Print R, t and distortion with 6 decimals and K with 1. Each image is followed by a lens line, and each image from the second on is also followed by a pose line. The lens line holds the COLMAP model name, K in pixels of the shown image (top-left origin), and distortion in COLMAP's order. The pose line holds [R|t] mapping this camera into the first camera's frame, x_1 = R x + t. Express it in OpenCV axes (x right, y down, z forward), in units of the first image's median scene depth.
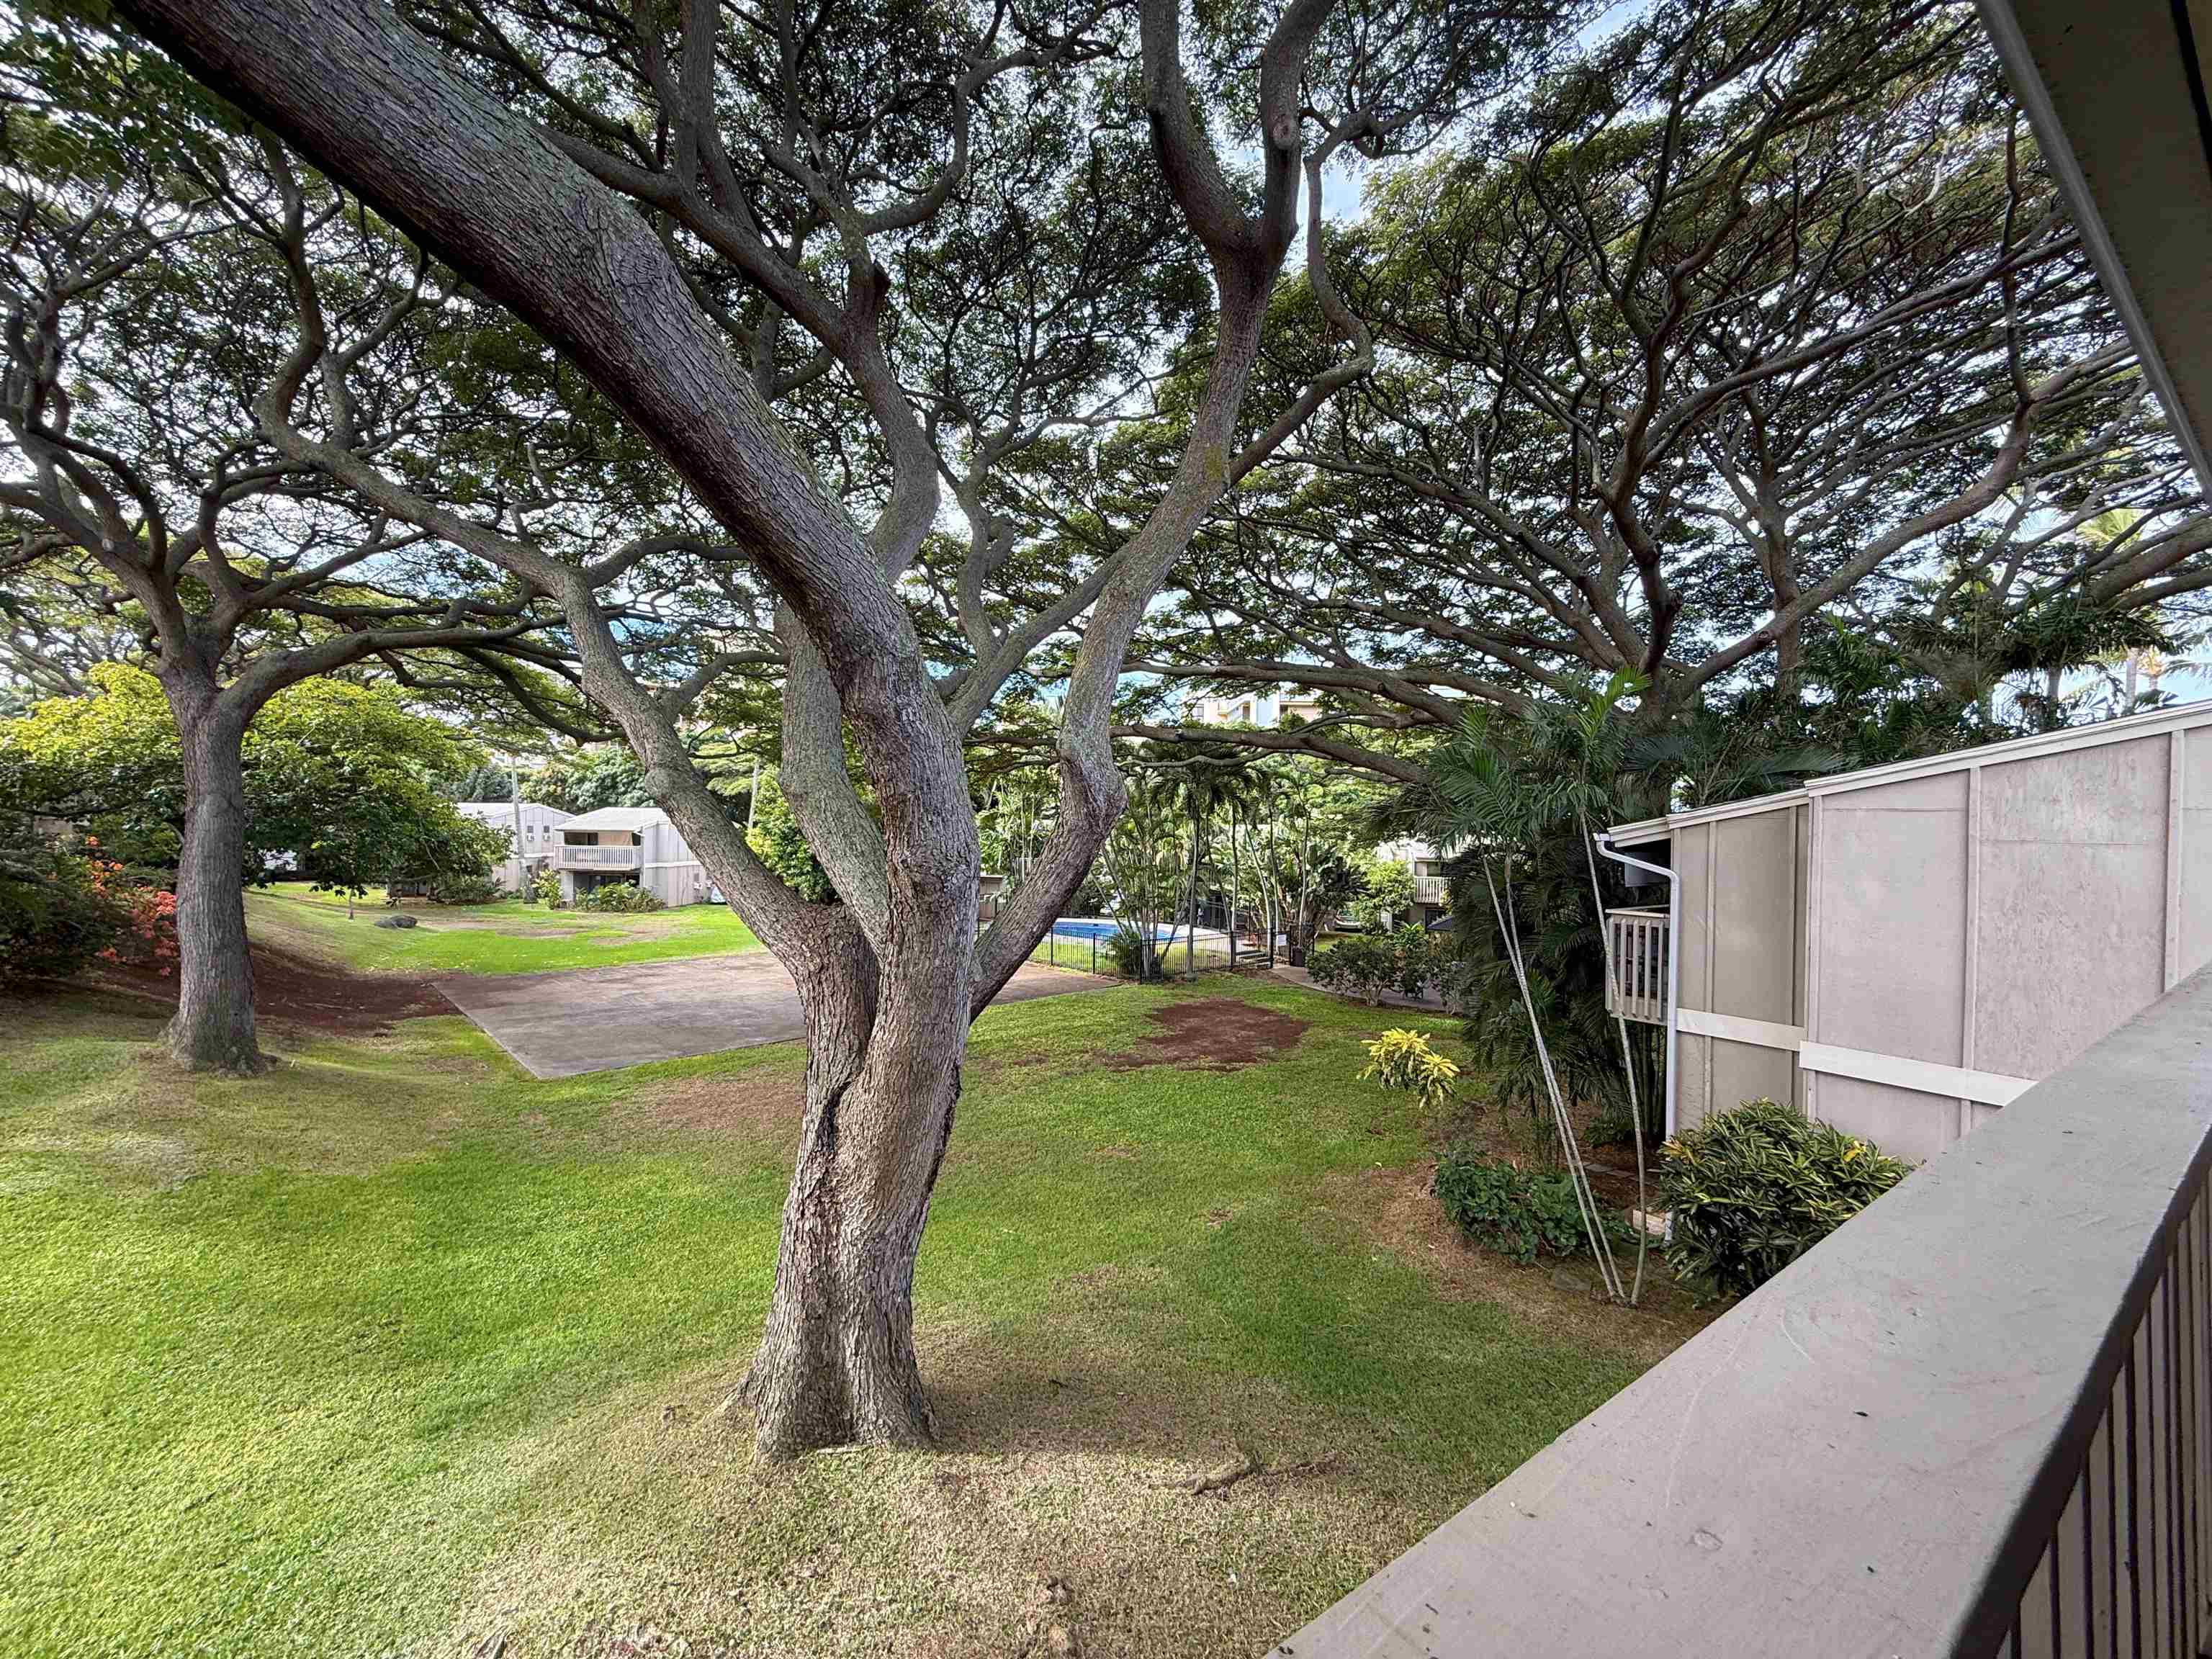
lens RADIAL K [[879.3, 0, 1100.1], [0, 879.3, 832.6], [0, 0, 1]] dist [-0.000320, -0.000061]
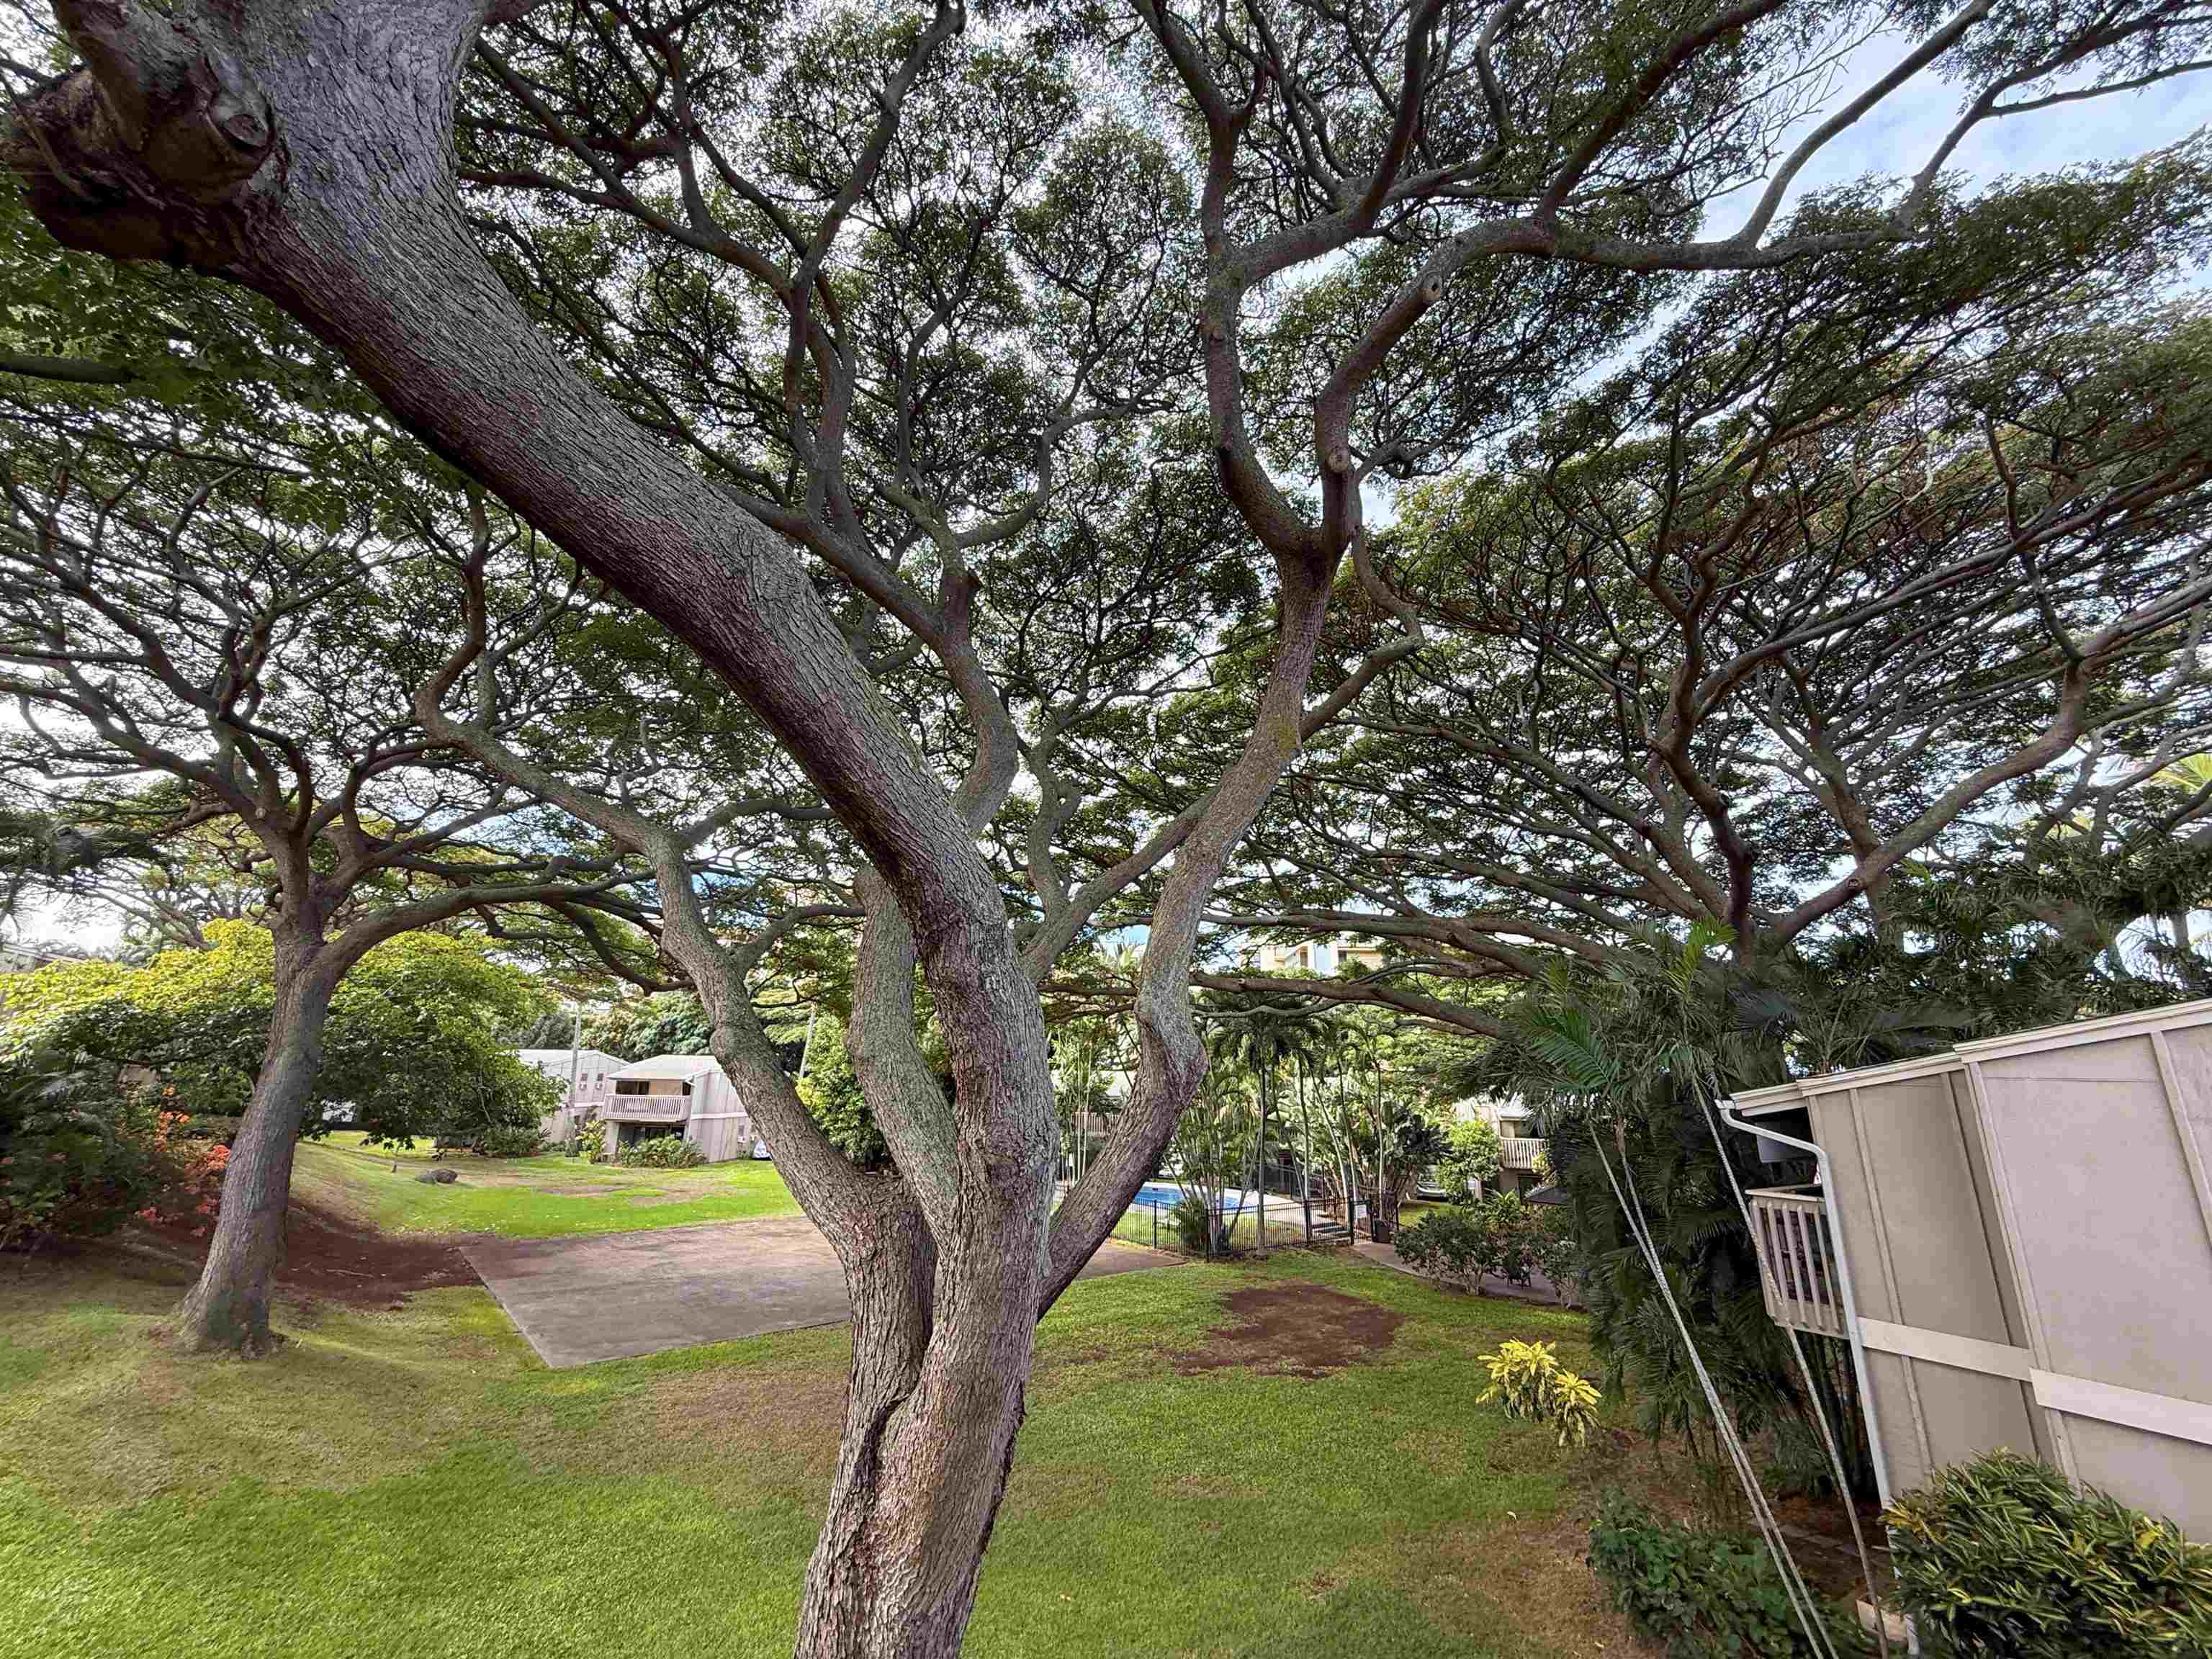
lens RADIAL K [[879.3, 0, 1100.4], [0, 879.3, 832.6], [0, 0, 1]] dist [-0.000320, -0.000061]
pose [[0.998221, -0.009846, -0.058806, -0.007685], [-0.006595, 0.961988, -0.273012, -0.005926], [0.059259, 0.272914, 0.960212, 0.006067]]
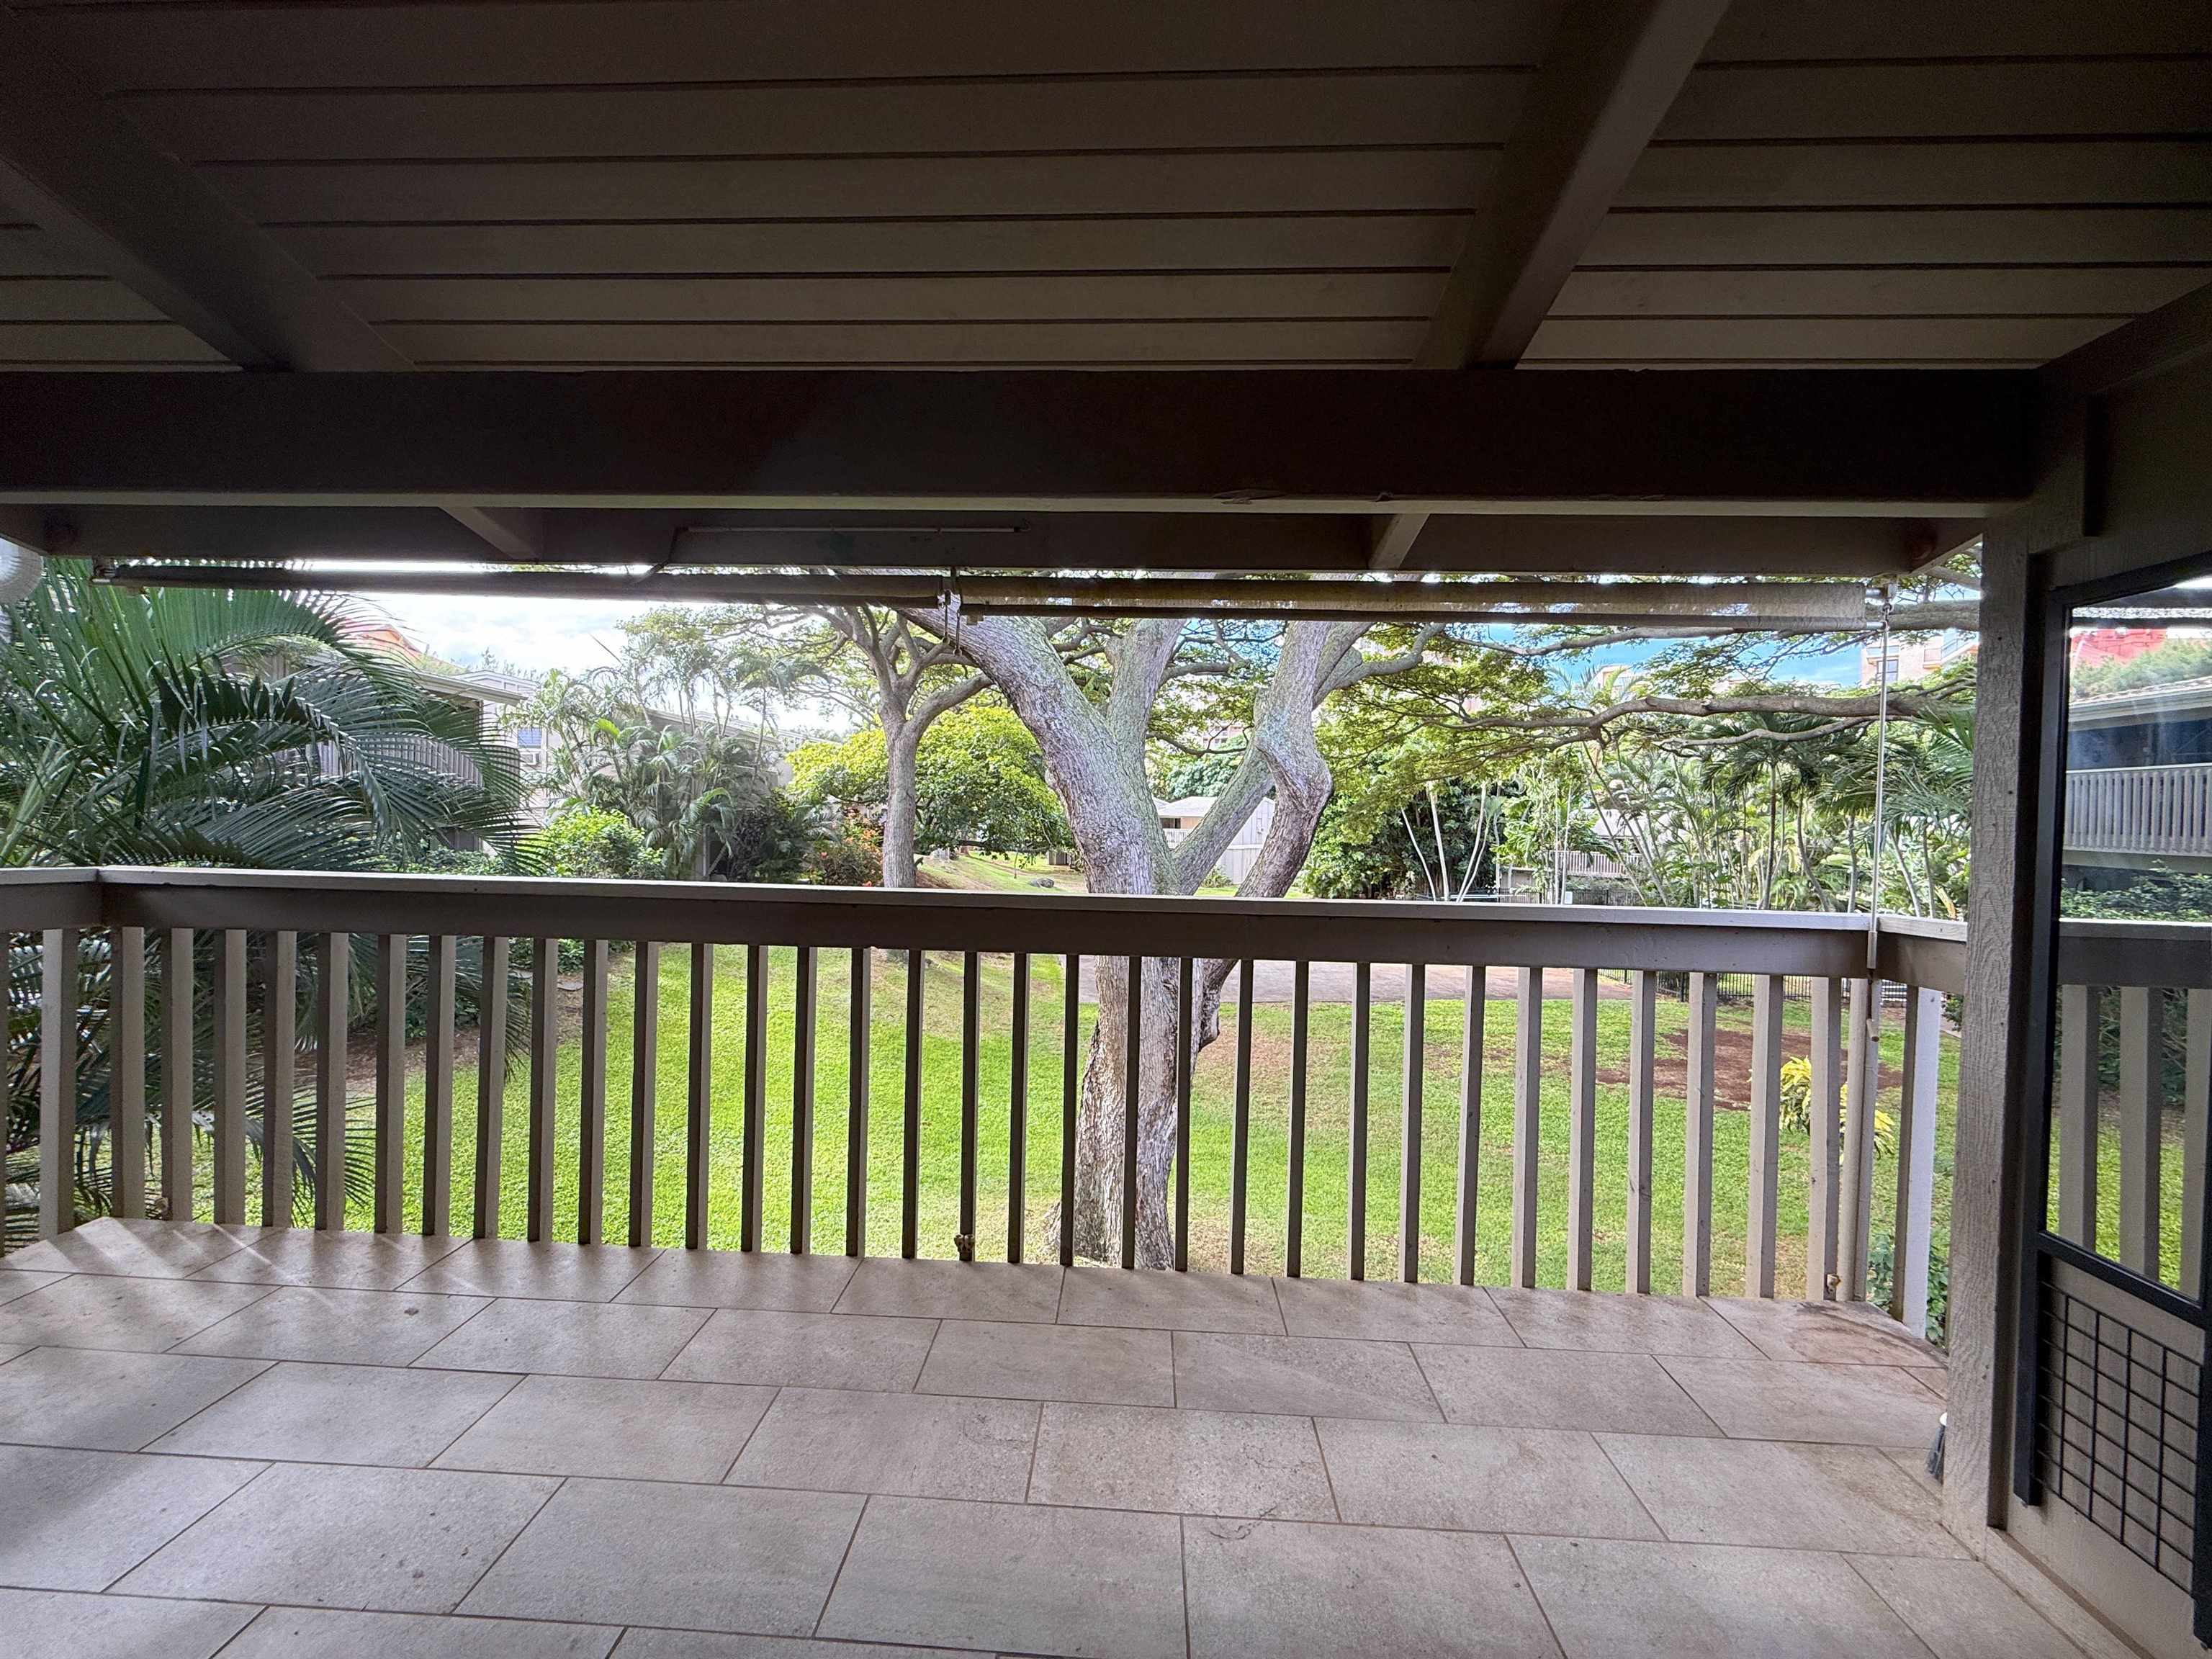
lens RADIAL K [[879.3, 0, 1098.3], [0, 879.3, 825.2], [0, 0, 1]] dist [-0.000320, -0.000061]
pose [[0.793522, 0.016224, -0.608325, 0.137036], [-0.013981, 0.999867, 0.008428, 0.003003], [0.608381, 0.001817, 0.793643, -0.020156]]
